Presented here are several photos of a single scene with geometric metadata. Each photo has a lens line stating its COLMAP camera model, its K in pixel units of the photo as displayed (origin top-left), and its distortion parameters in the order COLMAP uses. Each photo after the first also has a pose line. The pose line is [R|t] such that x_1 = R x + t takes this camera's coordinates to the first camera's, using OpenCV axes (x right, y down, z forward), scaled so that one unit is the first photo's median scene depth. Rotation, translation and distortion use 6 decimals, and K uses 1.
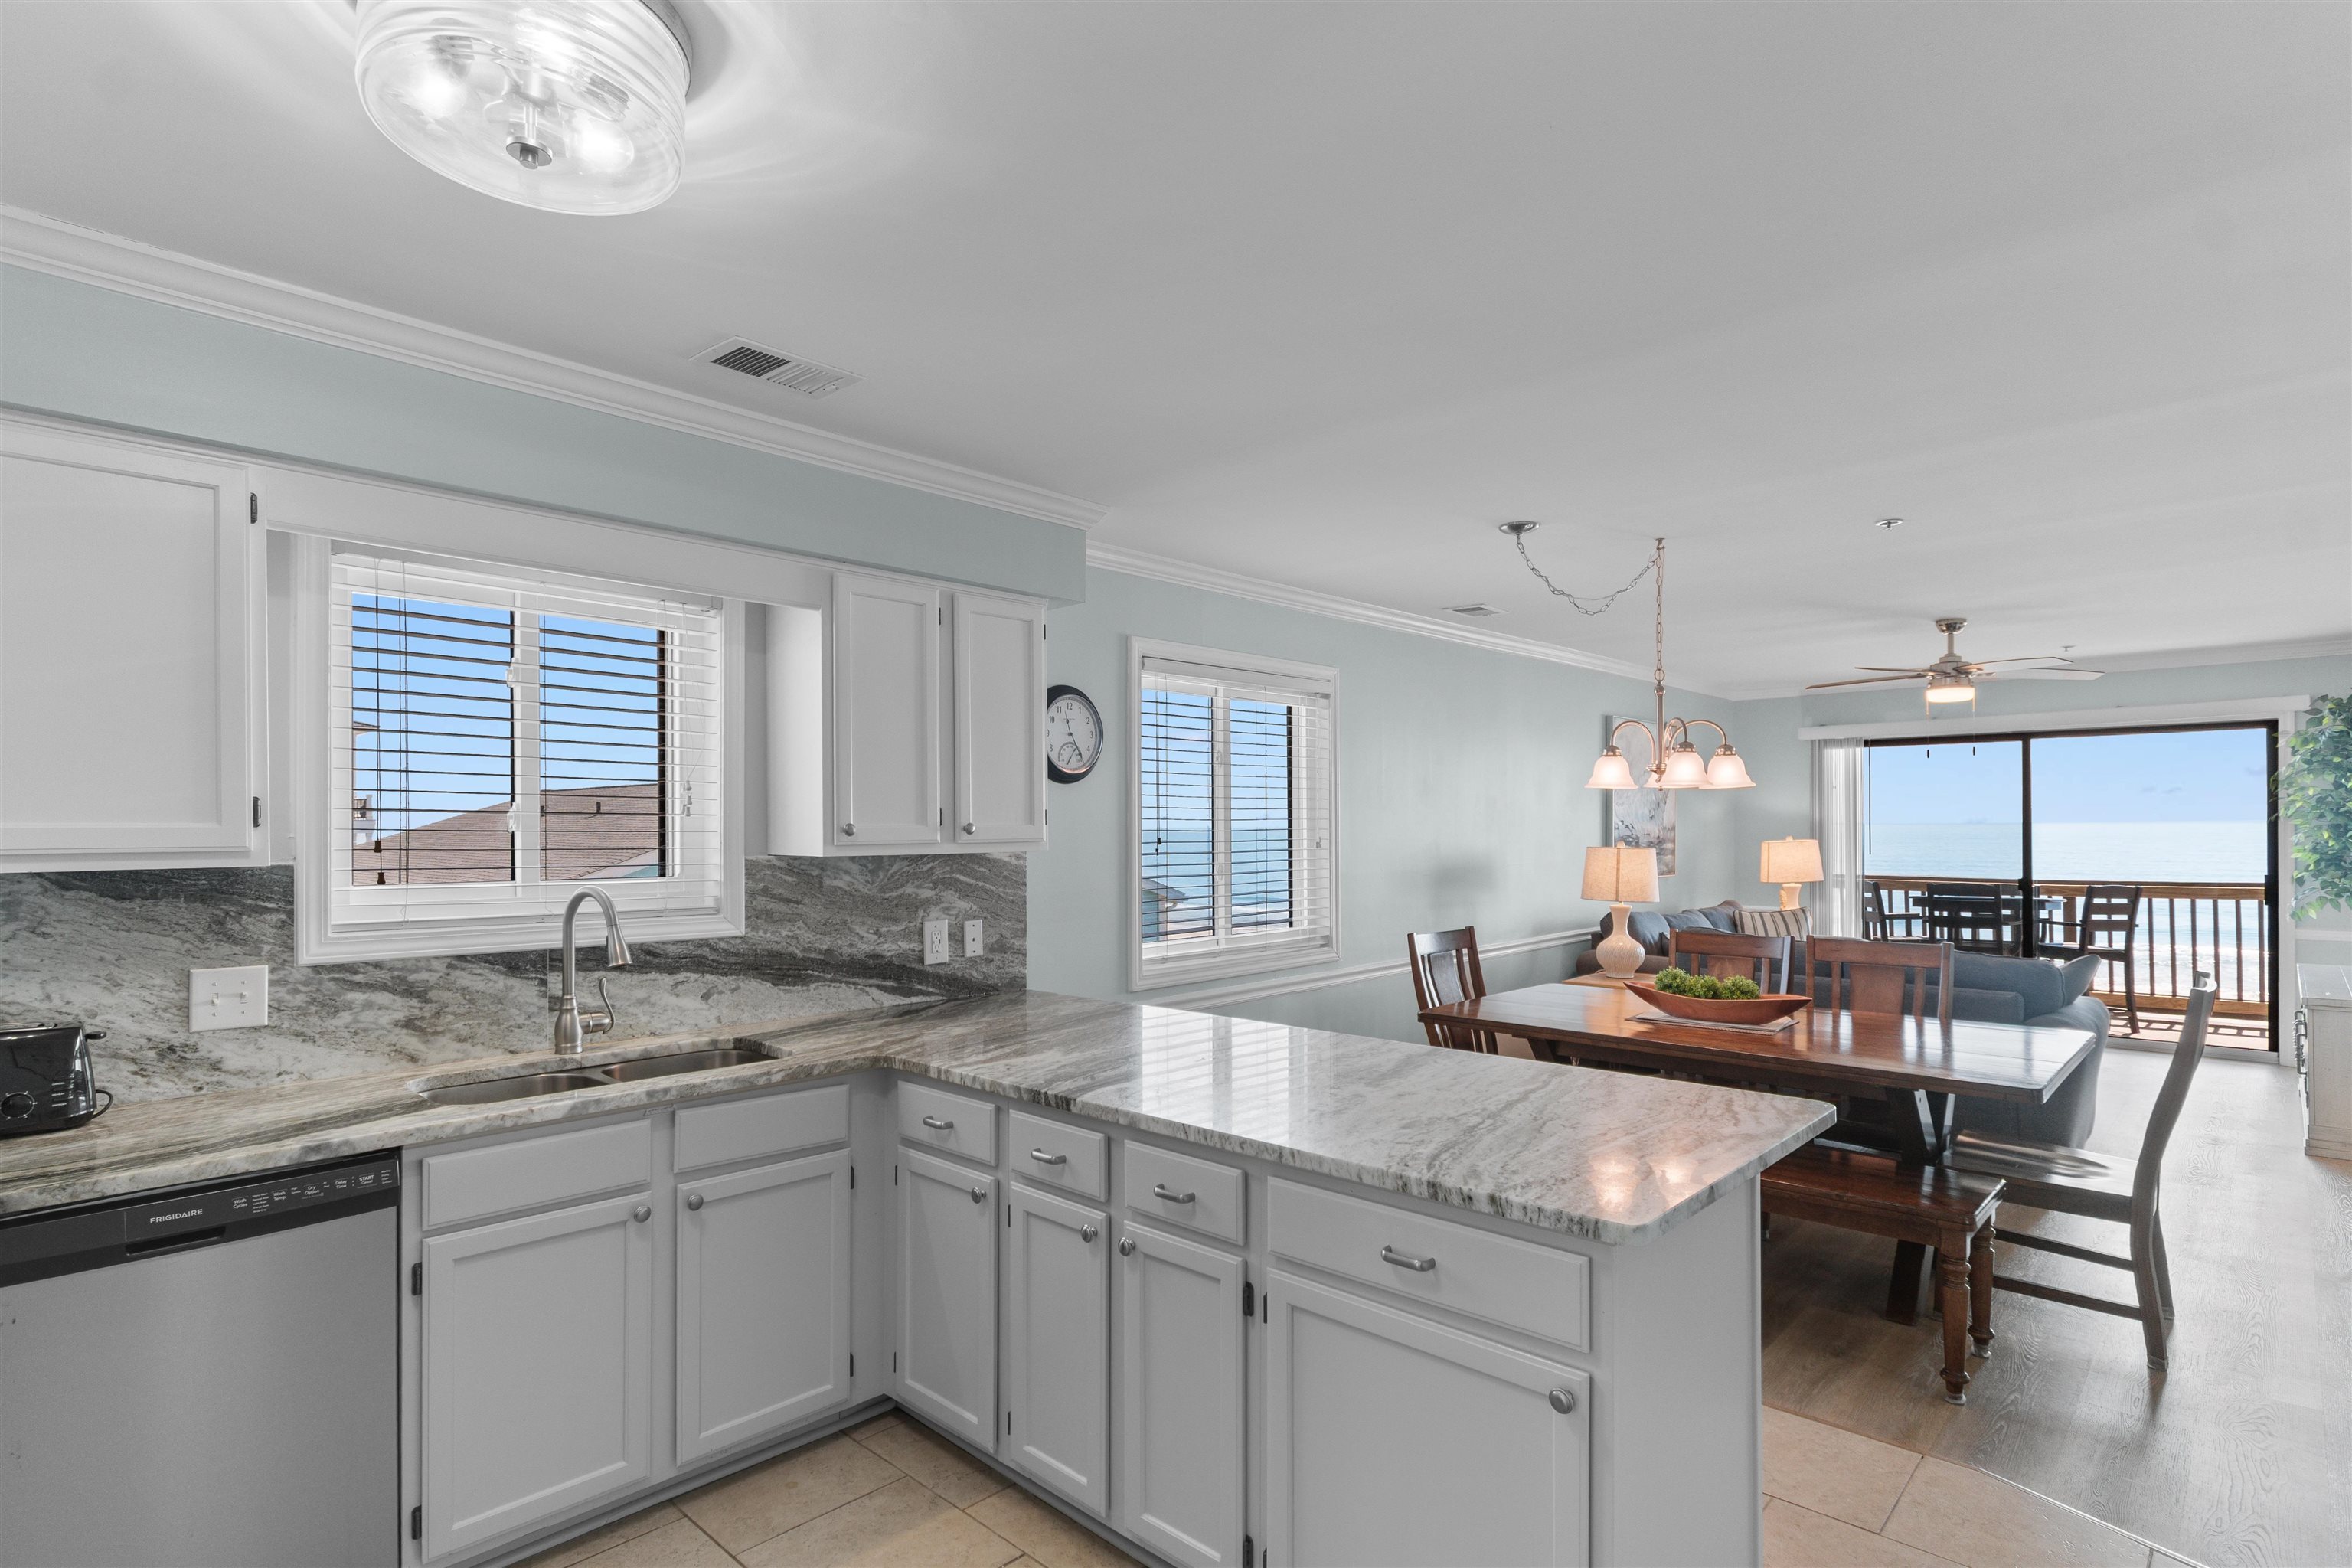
lens RADIAL K [[1161.5, 0, 1161.0], [0, 1161.5, 828.1], [0, 0, 1]] dist [0.004647, -0.004820]
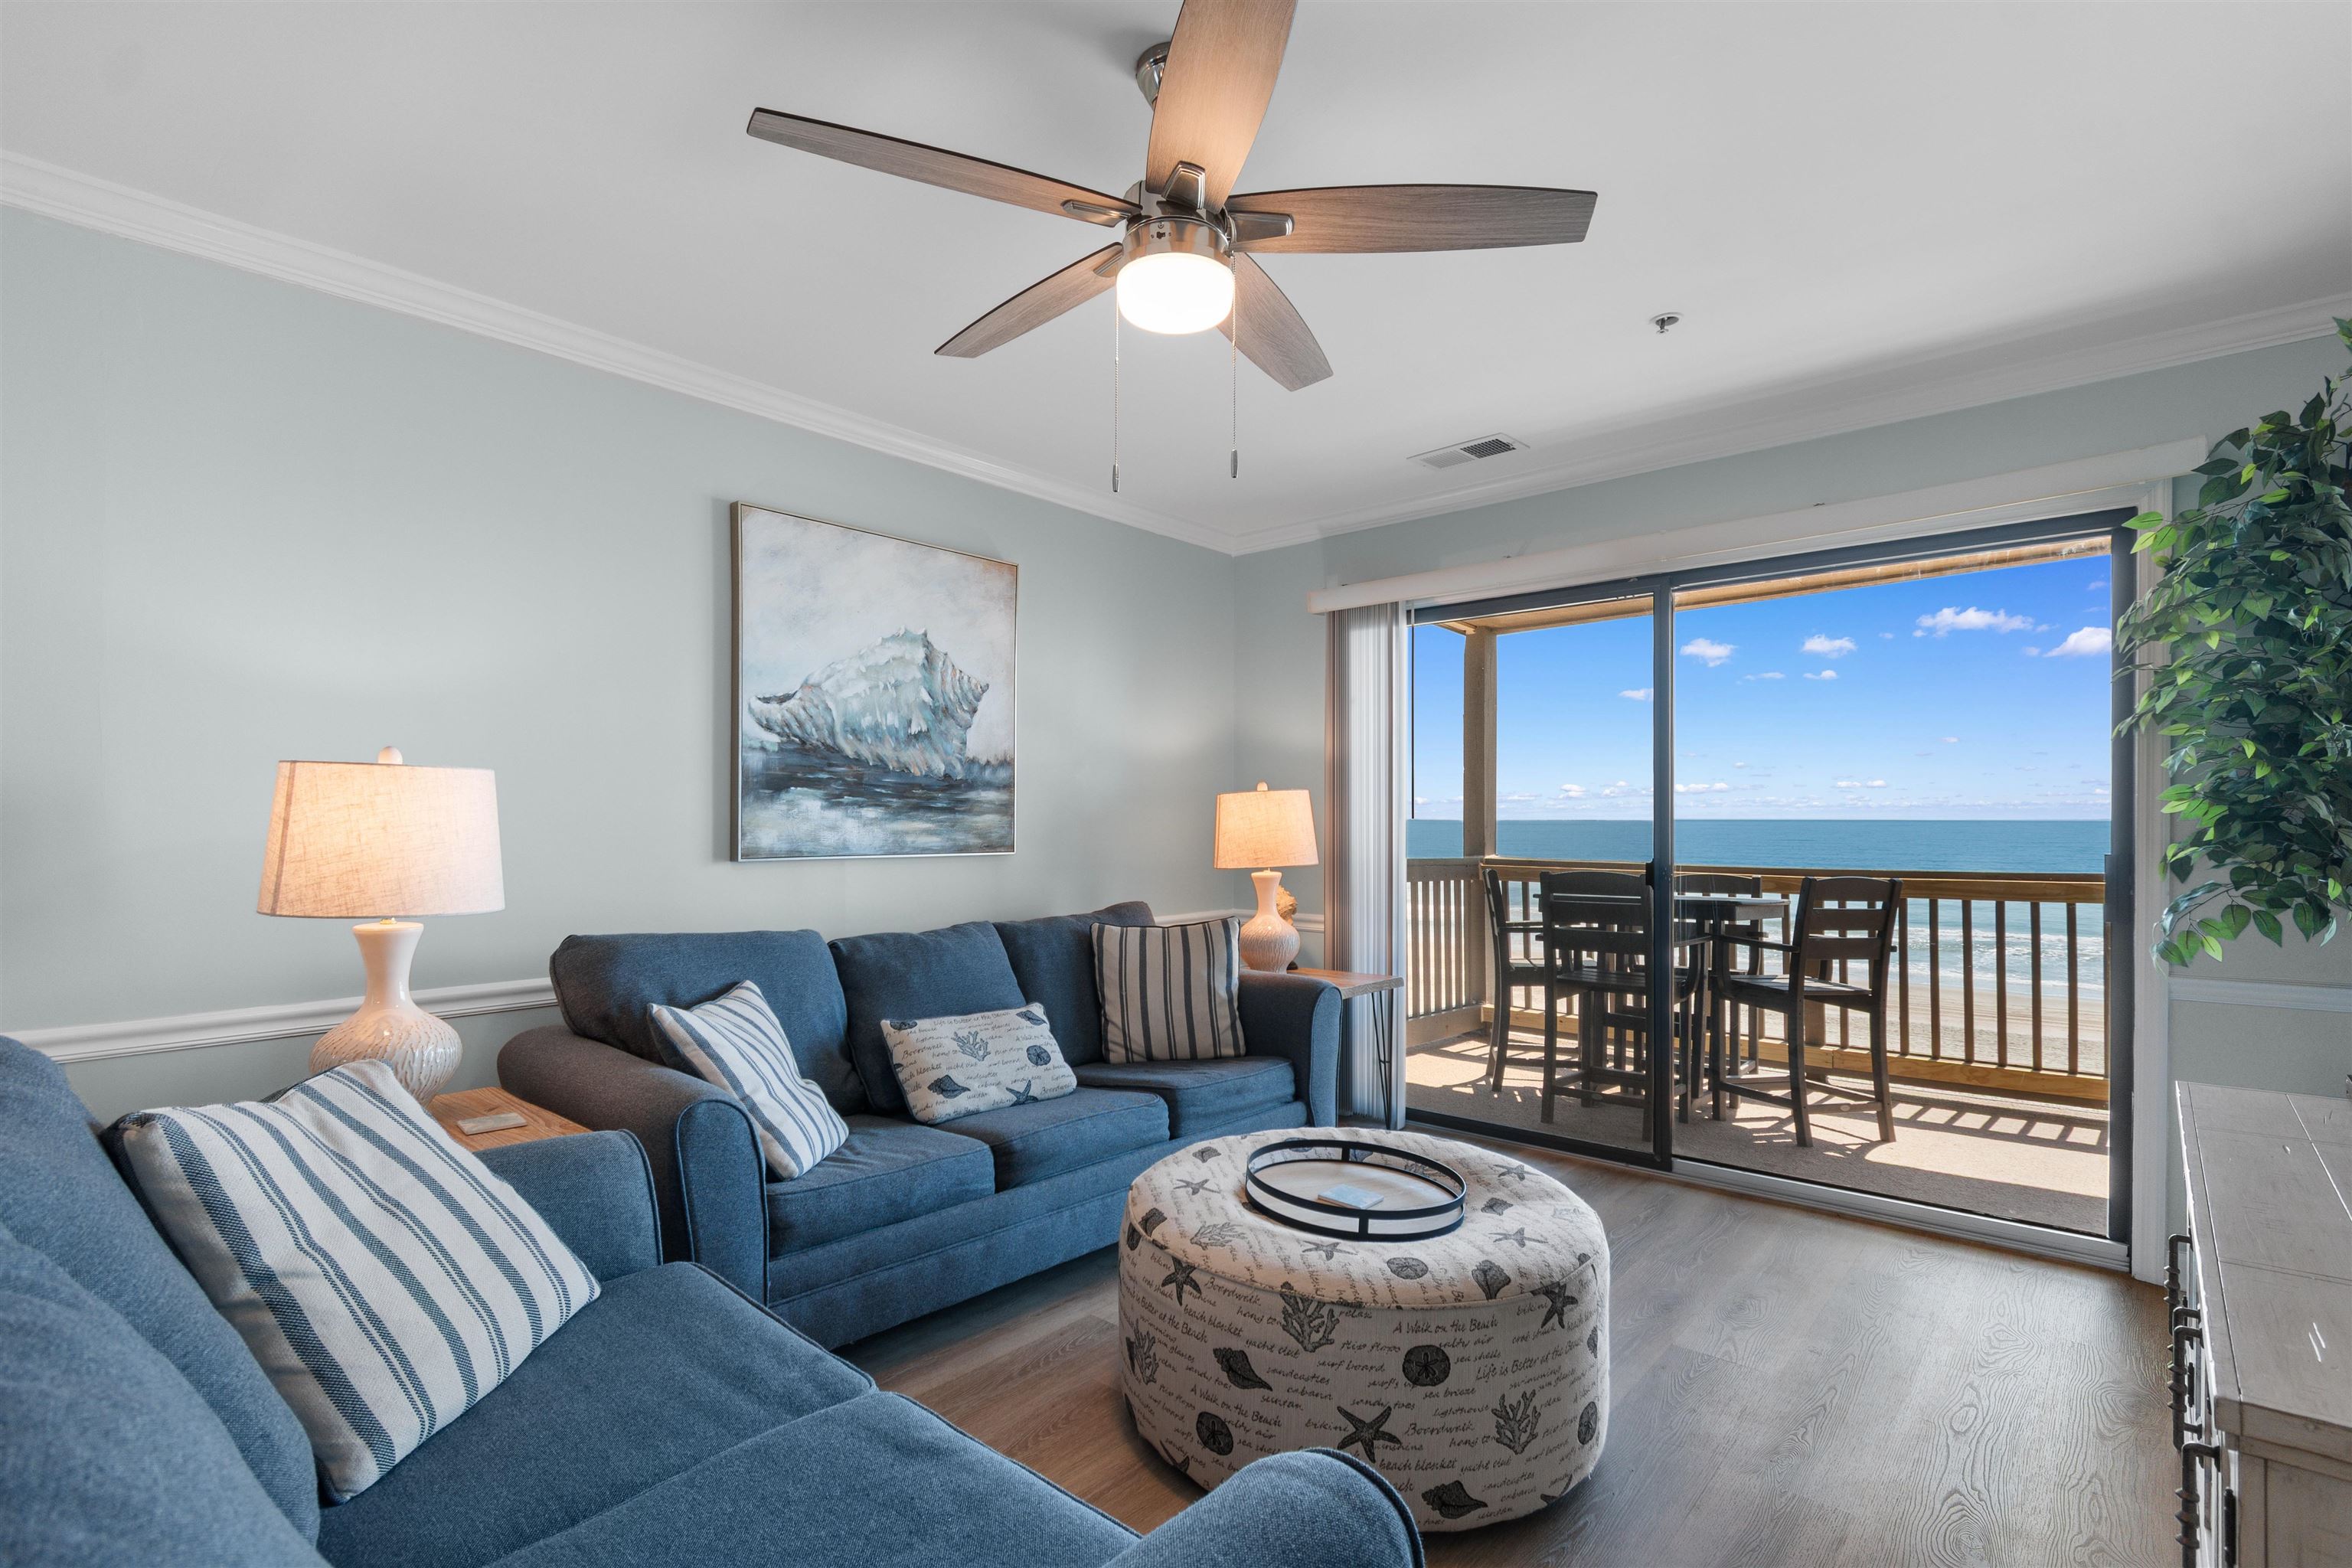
lens RADIAL K [[1098.4, 0, 1176.9], [0, 1098.4, 827.3], [0, 0, 1]] dist [0.008670, -0.006814]
pose [[0.998987, 0.005816, 0.044616, 1.054634], [-0.006074, 0.999966, 0.005637, 0.054074], [-0.044582, -0.005903, 0.998988, 1.087631]]
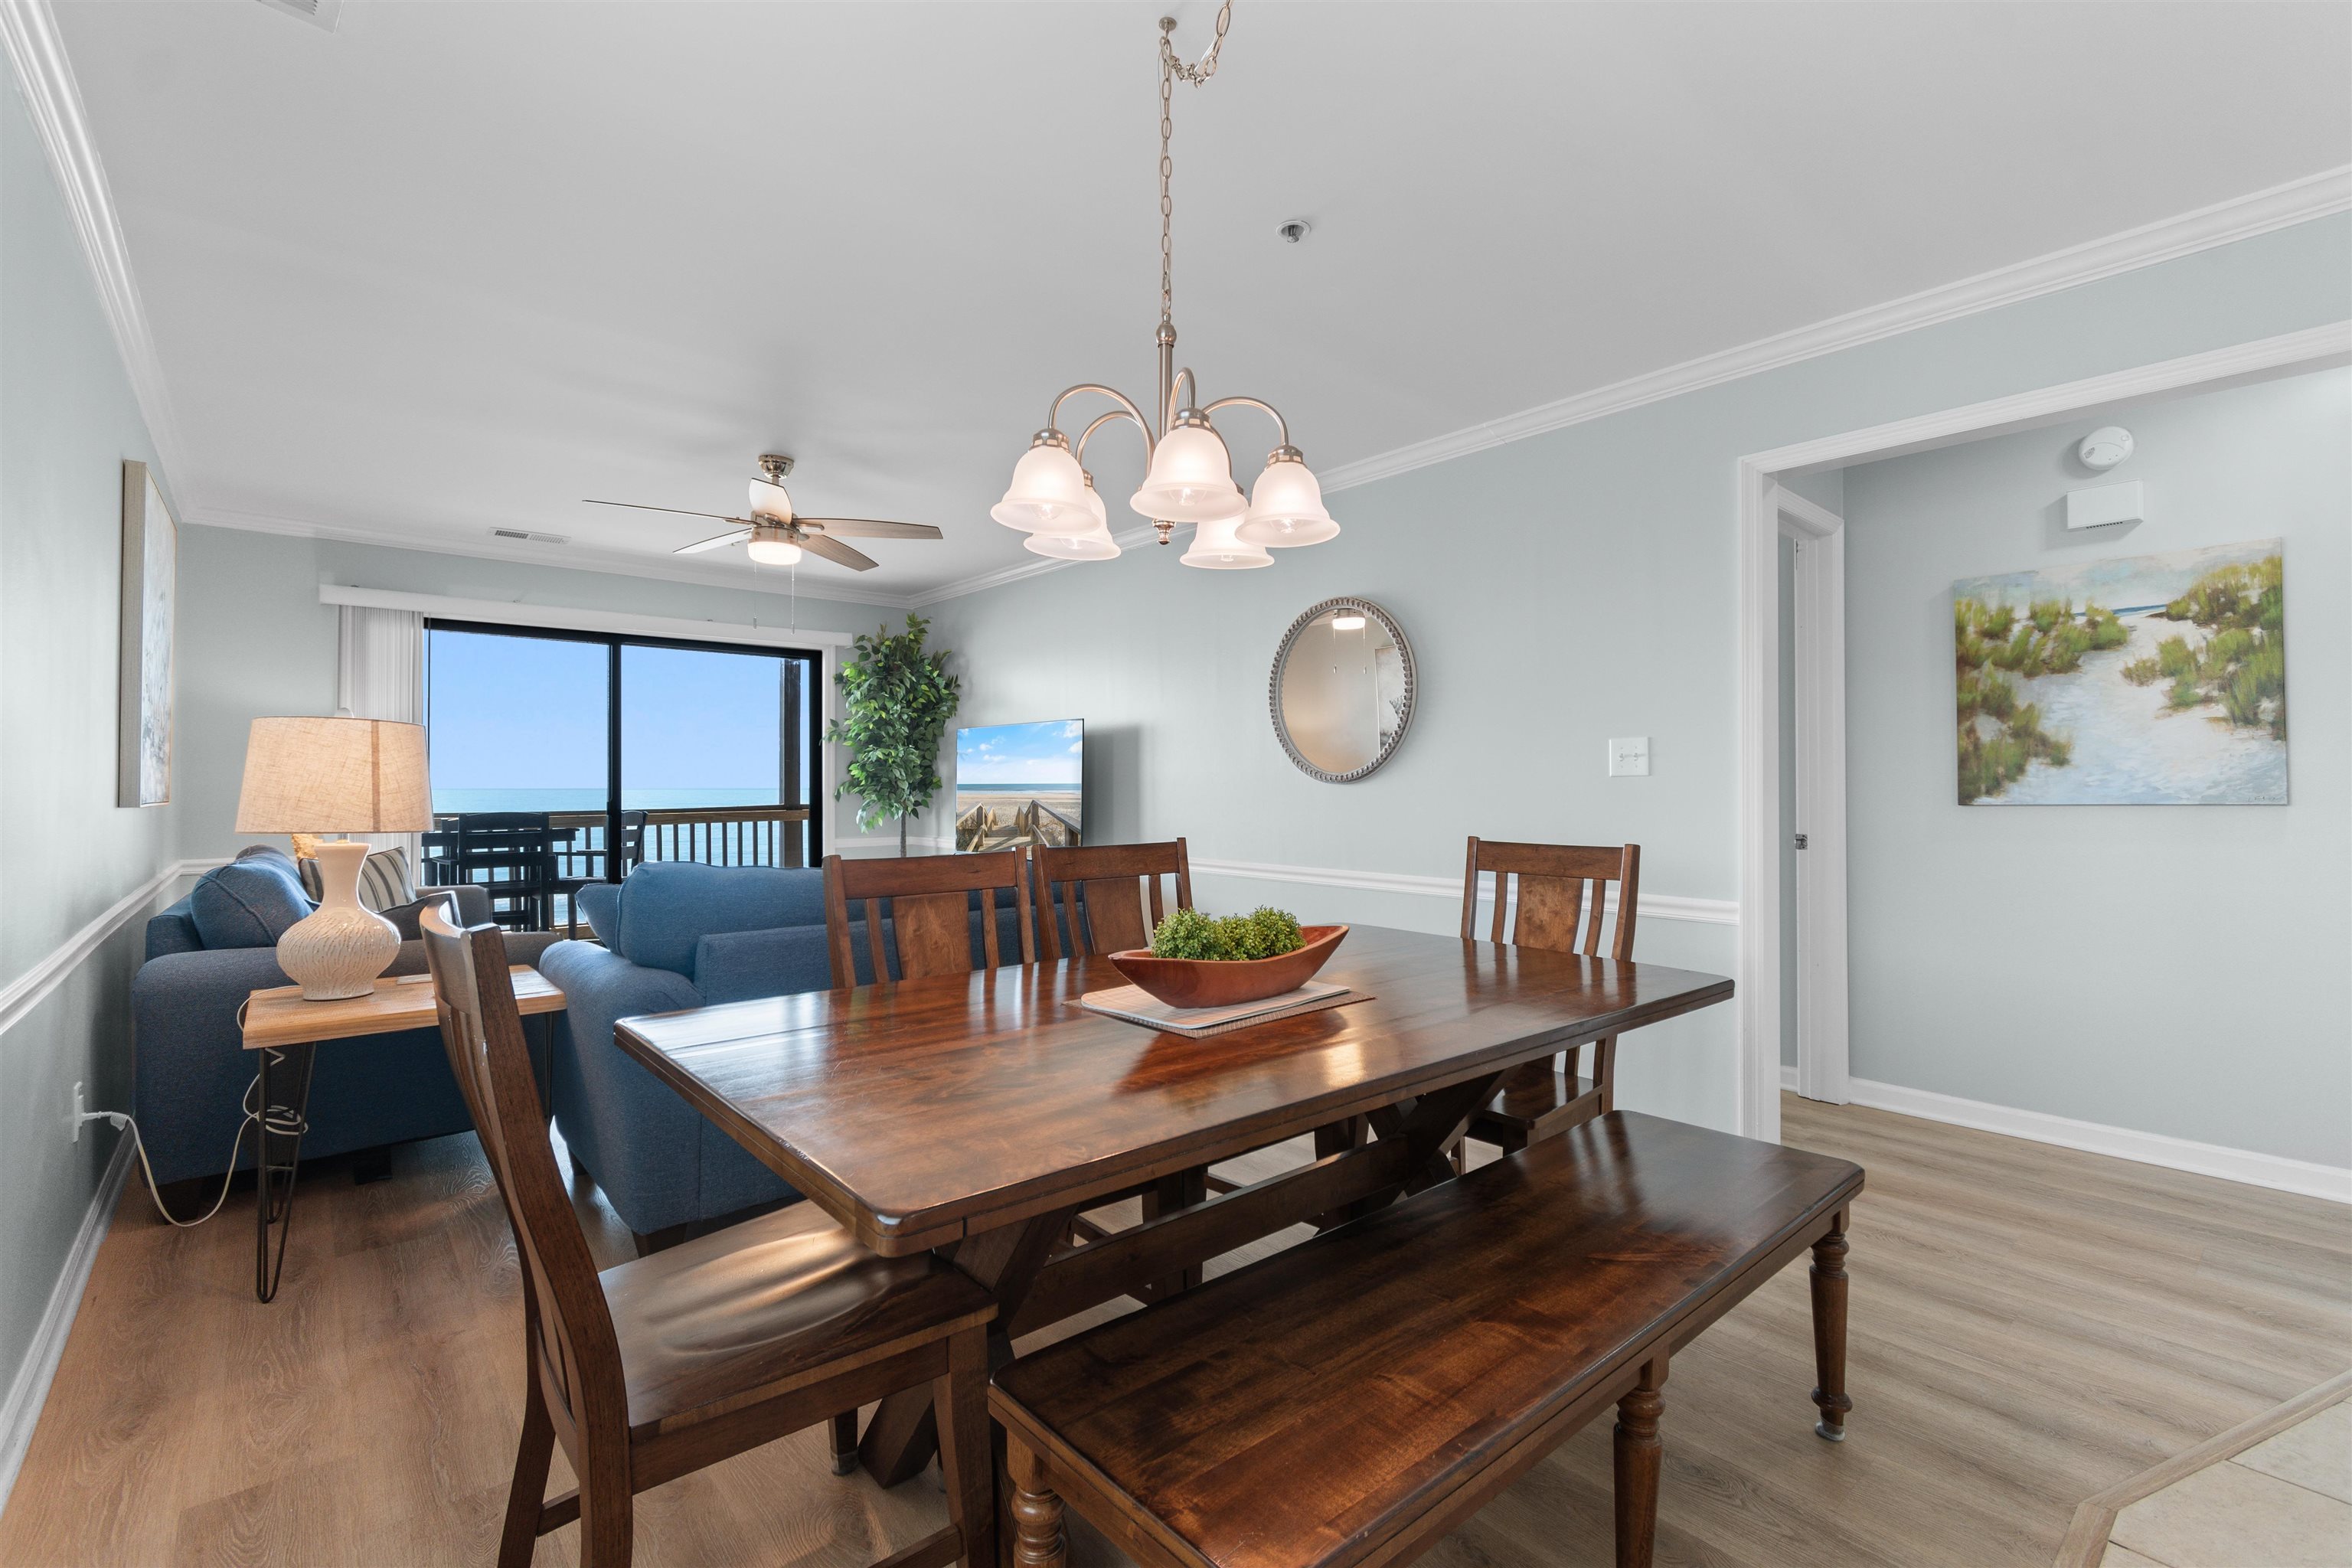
lens RADIAL K [[1041.0, 0, 1179.0], [0, 1041.0, 776.4], [0, 0, 1]] dist [0.003335, -0.001285]
pose [[0.091744, 0.016194, 0.995651, 0.005686], [0.000828, 0.999866, -0.016339, 0.077338], [-0.995782, 0.002324, 0.091719, 1.045661]]
